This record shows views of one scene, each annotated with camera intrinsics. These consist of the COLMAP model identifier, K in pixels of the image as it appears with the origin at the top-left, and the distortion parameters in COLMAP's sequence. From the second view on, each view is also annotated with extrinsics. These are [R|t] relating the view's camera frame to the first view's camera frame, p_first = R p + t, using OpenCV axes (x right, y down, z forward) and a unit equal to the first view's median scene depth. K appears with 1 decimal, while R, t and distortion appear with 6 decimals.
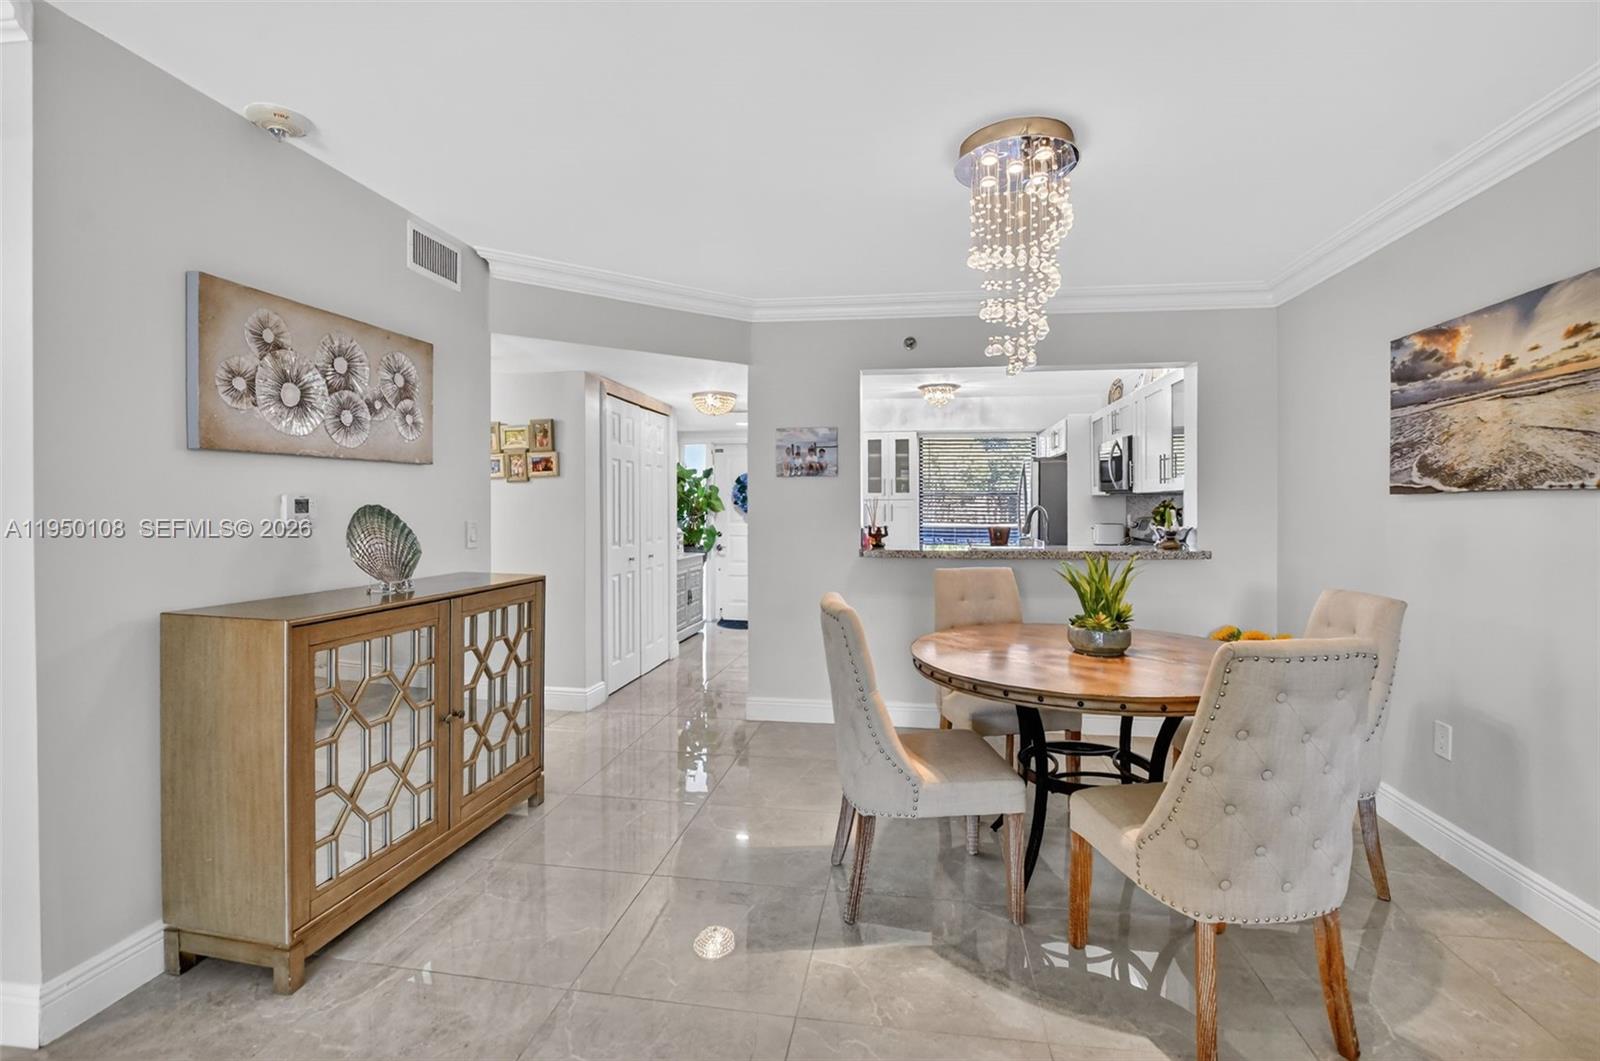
lens RADIAL K [[719.7, 0, 803.9], [0, 719.7, 513.9], [0, 0, 1]] dist [-0.026590, 0.000801]
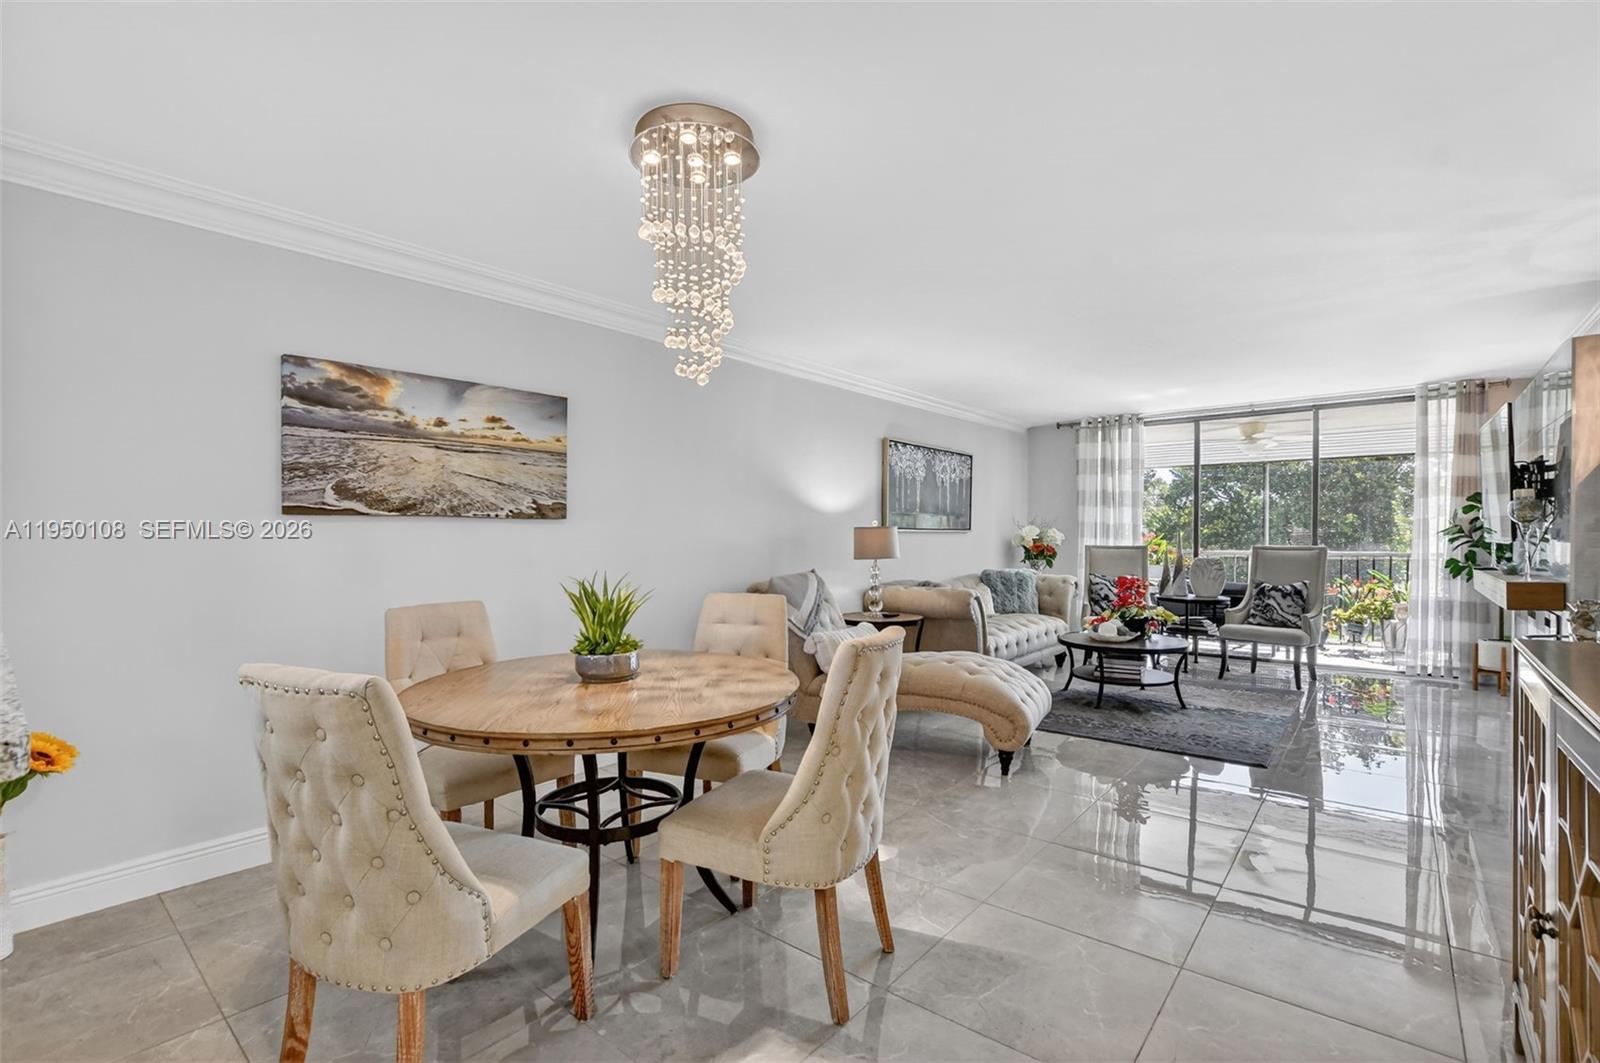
lens RADIAL K [[719.7, 0, 800.8], [0, 719.7, 544.7], [0, 0, 1]] dist [-0.026590, 0.000801]
pose [[-0.860877, -0.006457, 0.508772, -0.276867], [0.006765, 0.999686, 0.024134, -0.005573], [-0.508768, 0.024218, -0.860563, 1.602376]]
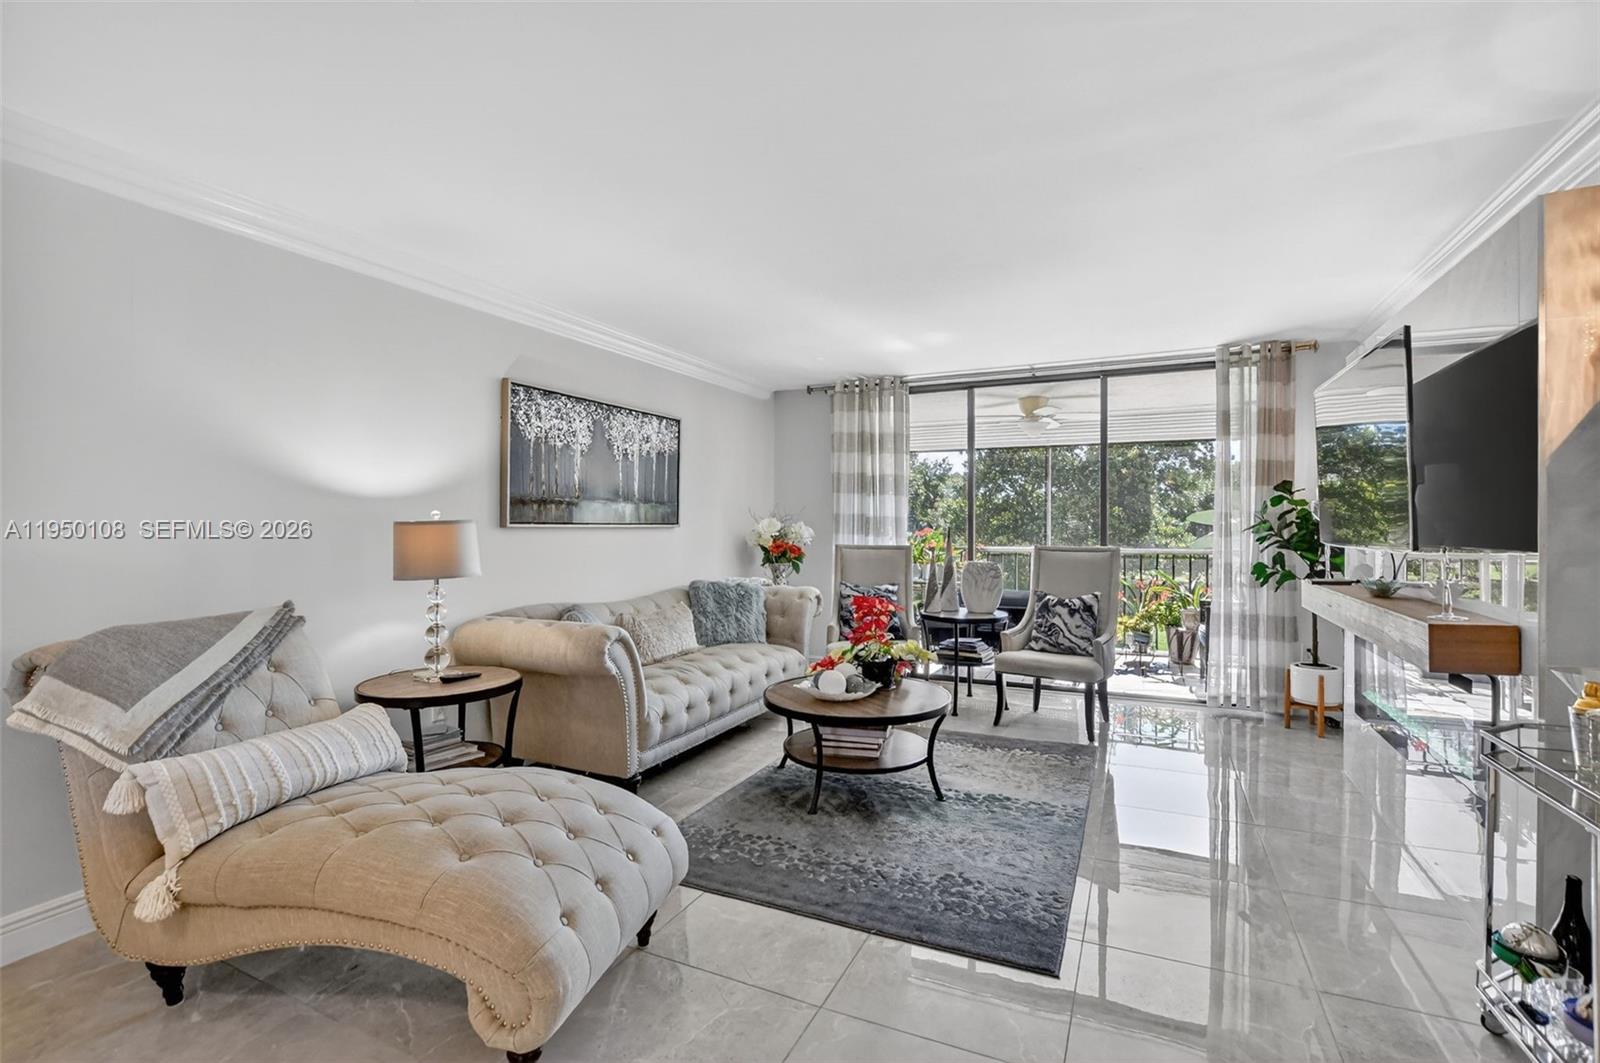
lens RADIAL K [[719.7, 0, 805.2], [0, 719.7, 522.1], [0, 0, 1]] dist [-0.026590, 0.000801]
pose [[-0.961314, -0.000588, 0.275454, -0.309445], [0.001658, 0.999967, 0.007922, -0.012739], [-0.275449, 0.008072, -0.961282, 0.695689]]
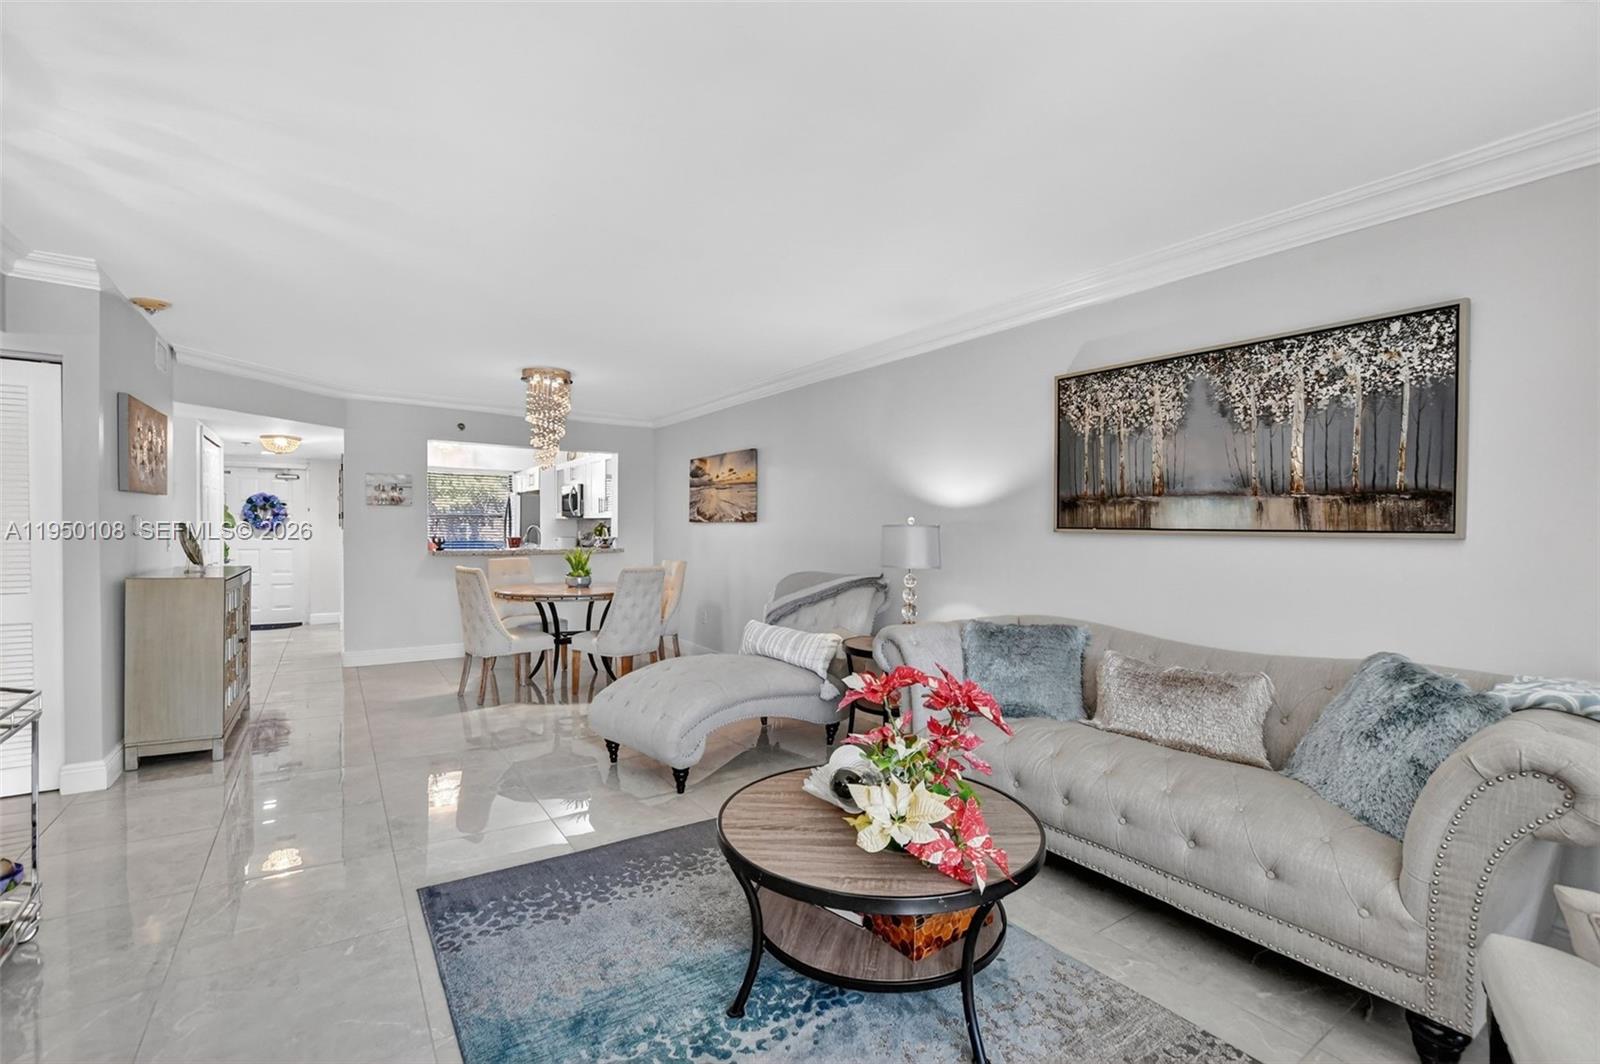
lens RADIAL K [[719.7, 0, 797.4], [0, 719.7, 537.7], [0, 0, 1]] dist [-0.026590, 0.000801]
pose [[0.737139, -0.003063, 0.675734, -0.632098], [-0.002241, 0.999973, 0.006978, 0.008962], [-0.675737, -0.006658, 0.737113, -1.190955]]
